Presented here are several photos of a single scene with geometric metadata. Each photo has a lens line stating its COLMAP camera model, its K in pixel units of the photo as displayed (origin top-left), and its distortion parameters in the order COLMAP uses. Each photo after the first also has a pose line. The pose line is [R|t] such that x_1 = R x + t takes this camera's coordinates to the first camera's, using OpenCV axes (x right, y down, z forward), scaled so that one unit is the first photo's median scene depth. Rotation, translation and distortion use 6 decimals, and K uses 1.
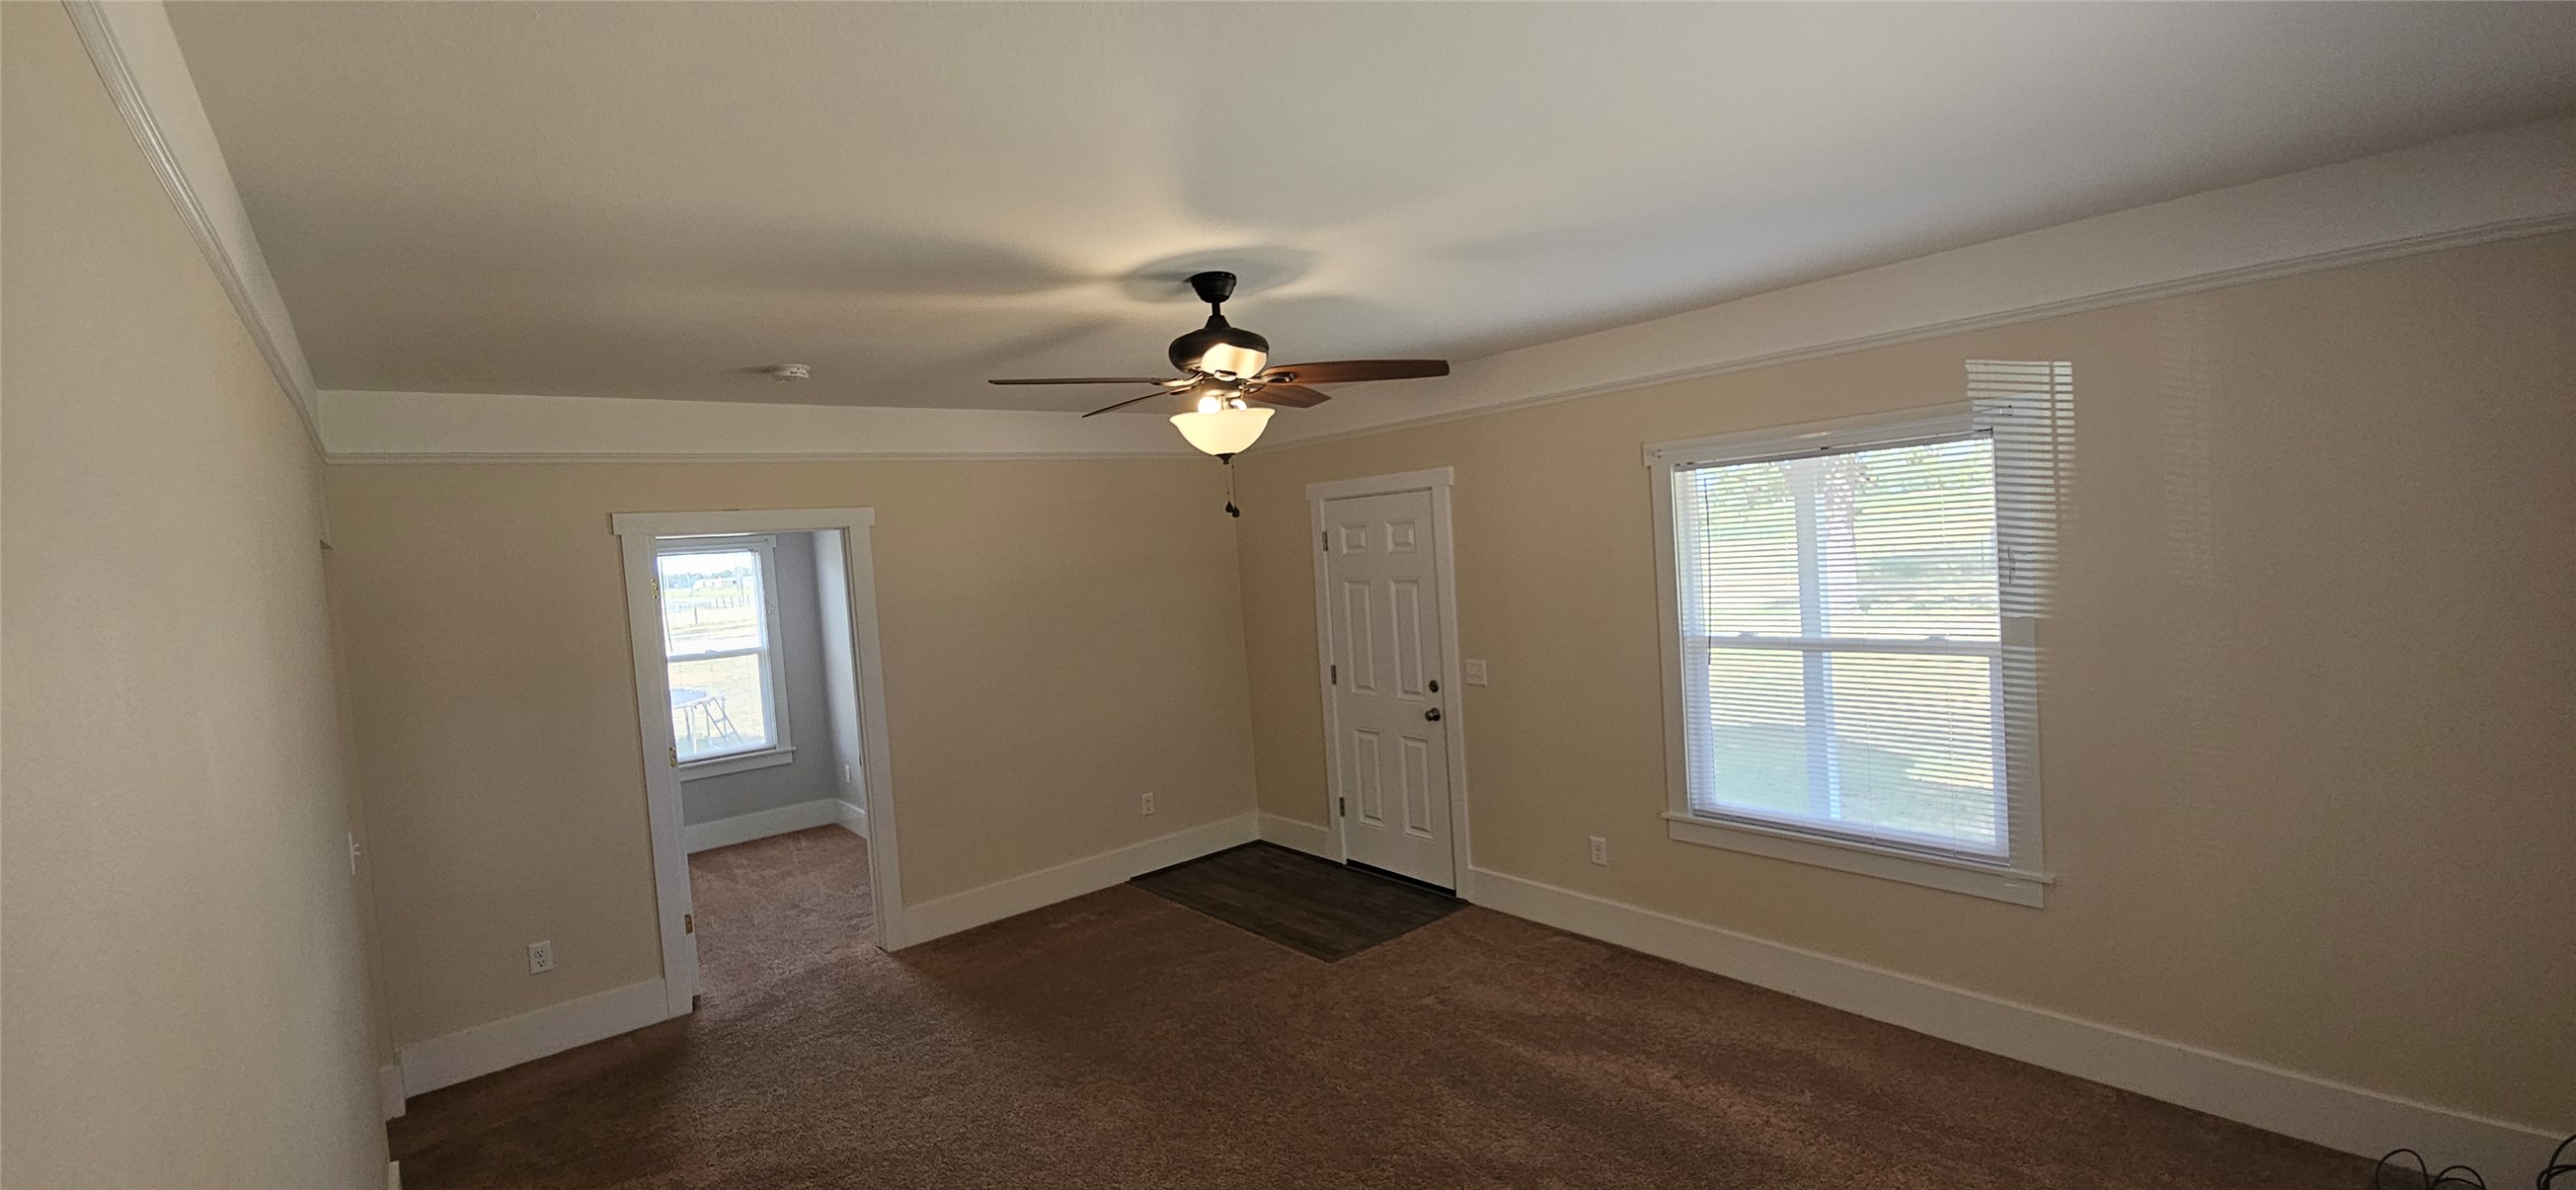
lens RADIAL K [[1056.8, 0, 1278.2], [0, 1056.8, 591.0], [0, 0, 1]] dist [-0.000772, -0.000046]
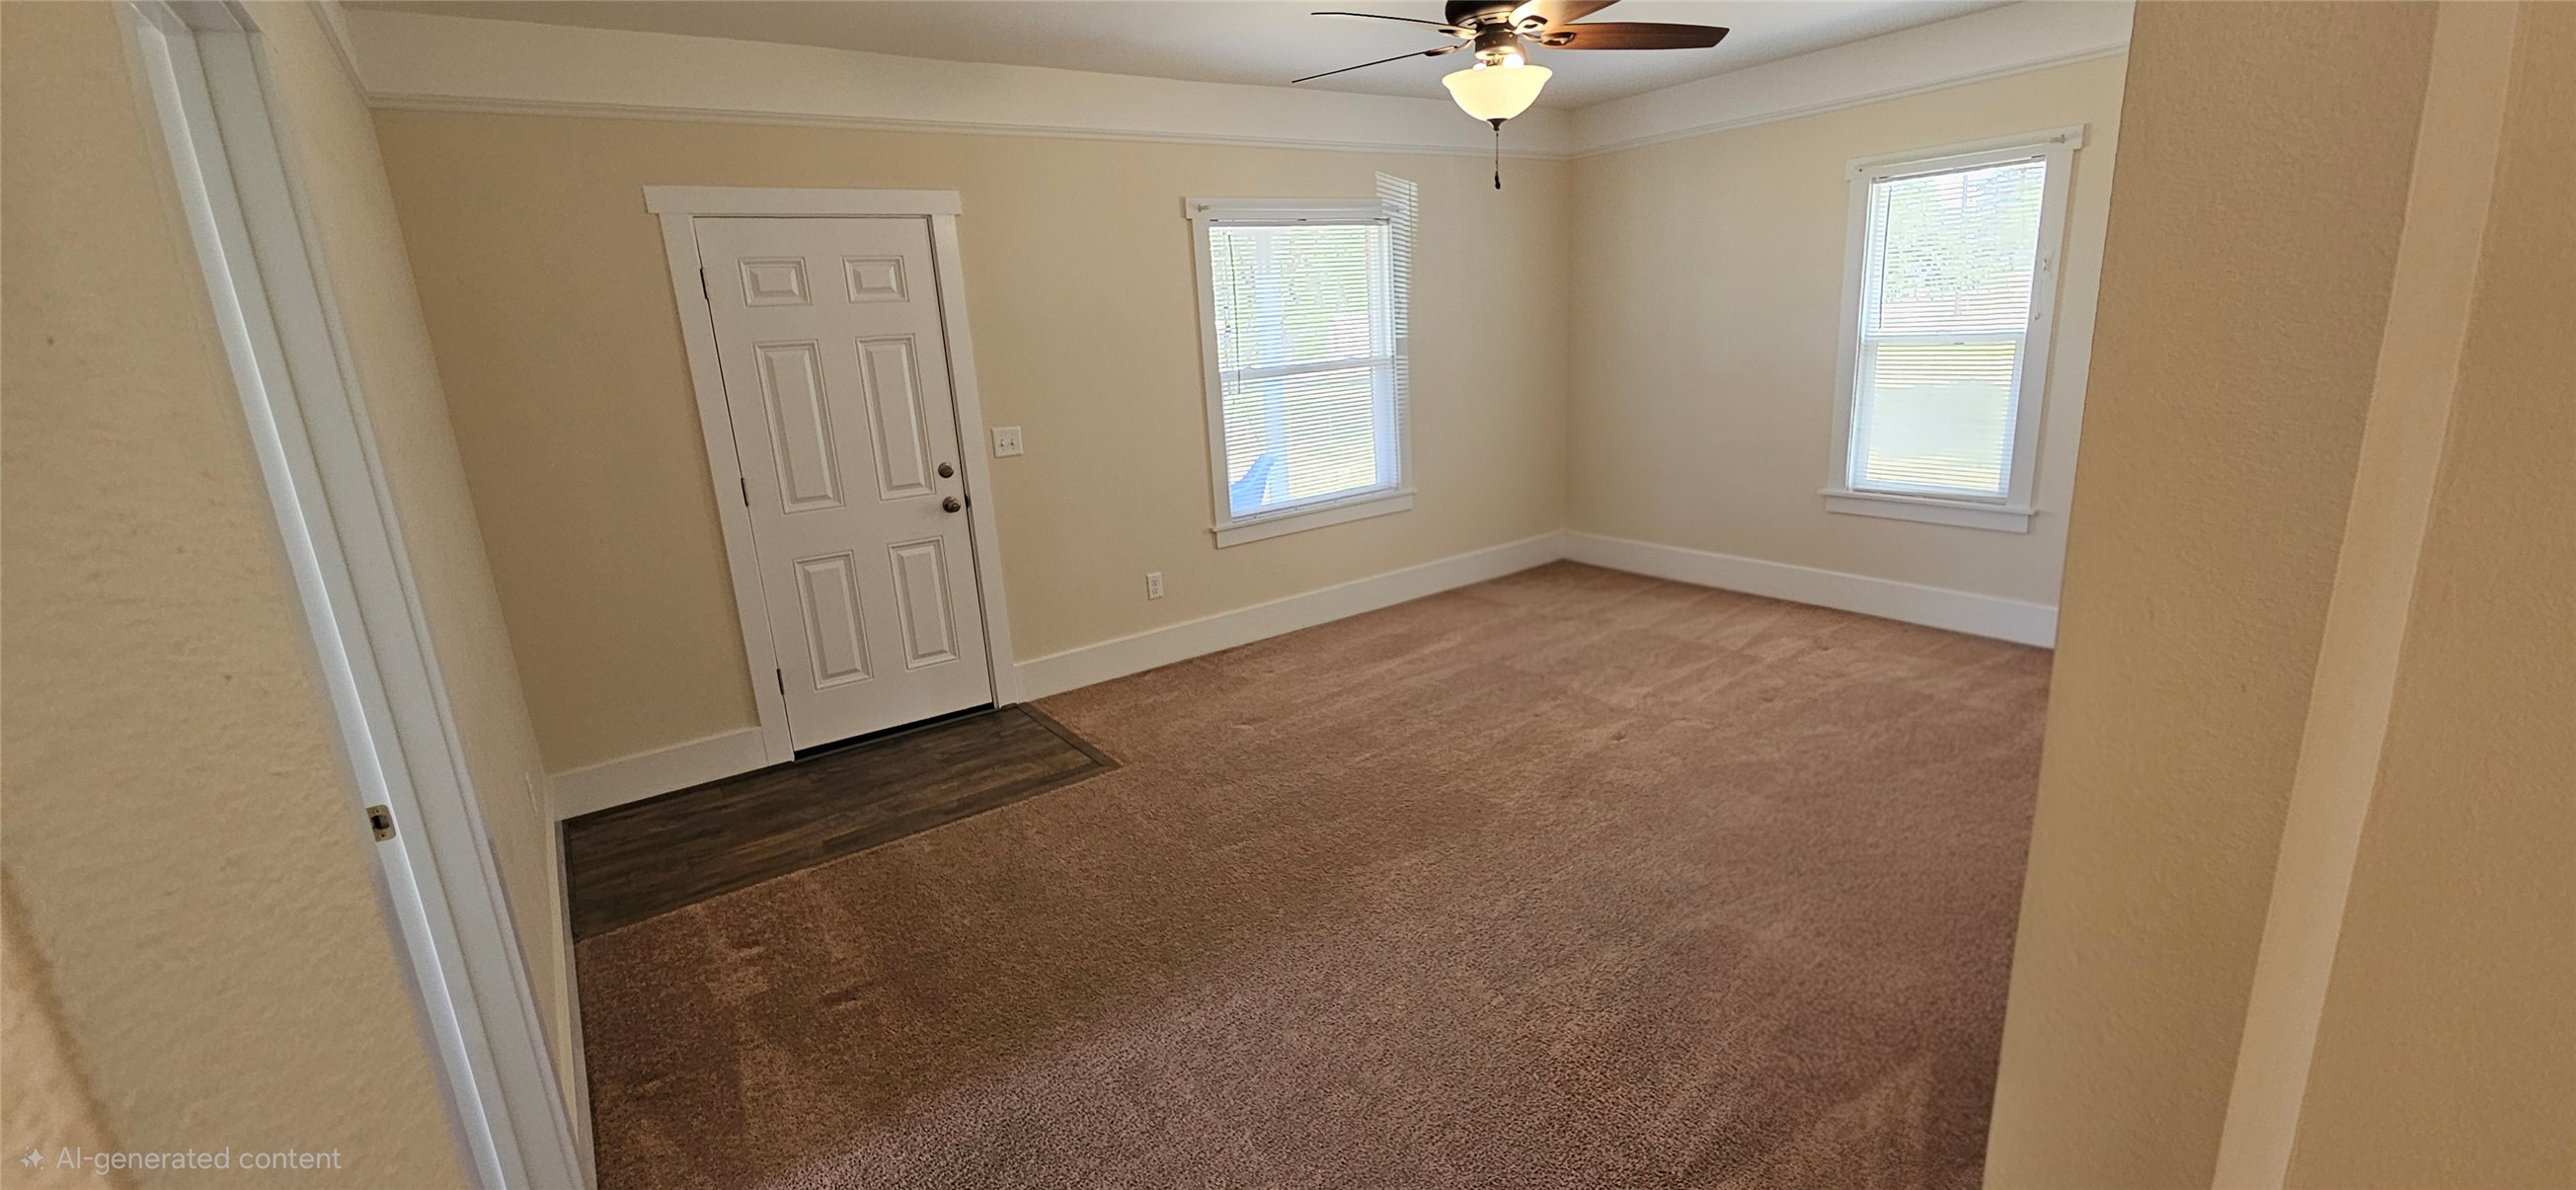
lens RADIAL K [[1056.8, 0, 1284.0], [0, 1056.8, 589.7], [0, 0, 1]] dist [-0.000772, -0.000046]
pose [[0.072721, -0.185308, 0.979986, -0.675573], [0.103249, 0.978707, 0.177404, 0.064861], [-0.991994, 0.088282, 0.090306, 0.697756]]
